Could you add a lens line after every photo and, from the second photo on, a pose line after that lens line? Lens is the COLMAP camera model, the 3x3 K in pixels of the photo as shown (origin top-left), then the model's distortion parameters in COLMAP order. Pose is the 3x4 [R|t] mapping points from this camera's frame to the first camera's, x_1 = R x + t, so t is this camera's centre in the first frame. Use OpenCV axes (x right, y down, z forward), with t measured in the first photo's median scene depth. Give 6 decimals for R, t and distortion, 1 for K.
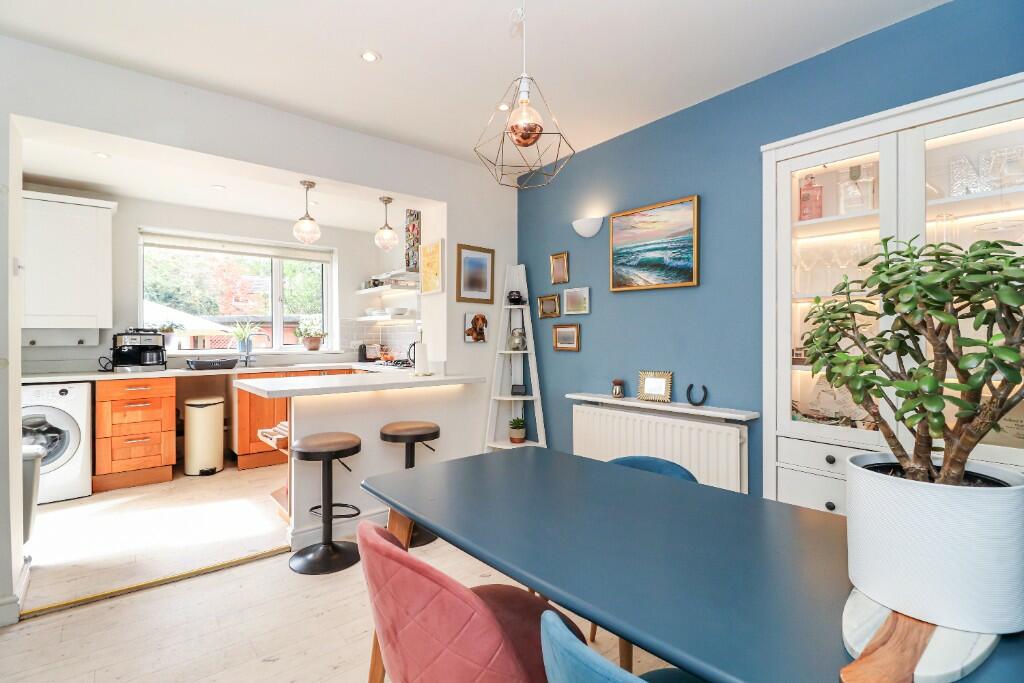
lens RADIAL K [[484.8, 0, 514.6], [0, 484.8, 334.3], [0, 0, 1]] dist [0.000459, -0.000052]
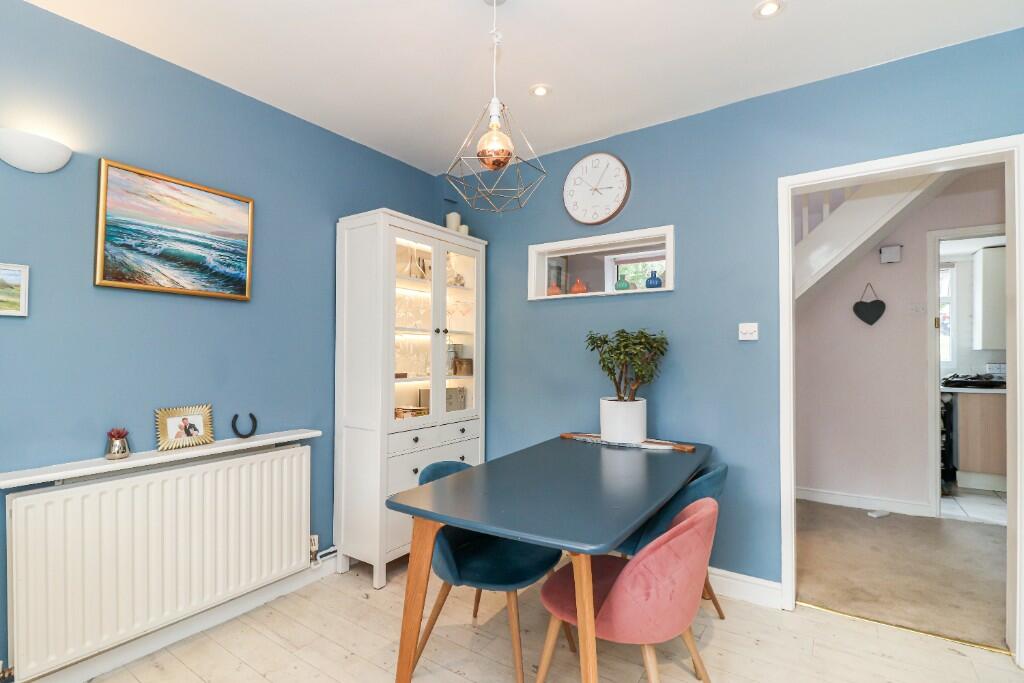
lens RADIAL K [[484.8, 0, 515.0], [0, 484.8, 351.2], [0, 0, 1]] dist [0.000459, -0.000052]
pose [[-0.293445, 0.015032, 0.955858, -0.580649], [0.008036, 0.999880, -0.013257, 0.006743], [-0.955942, 0.003791, -0.293531, 0.756492]]
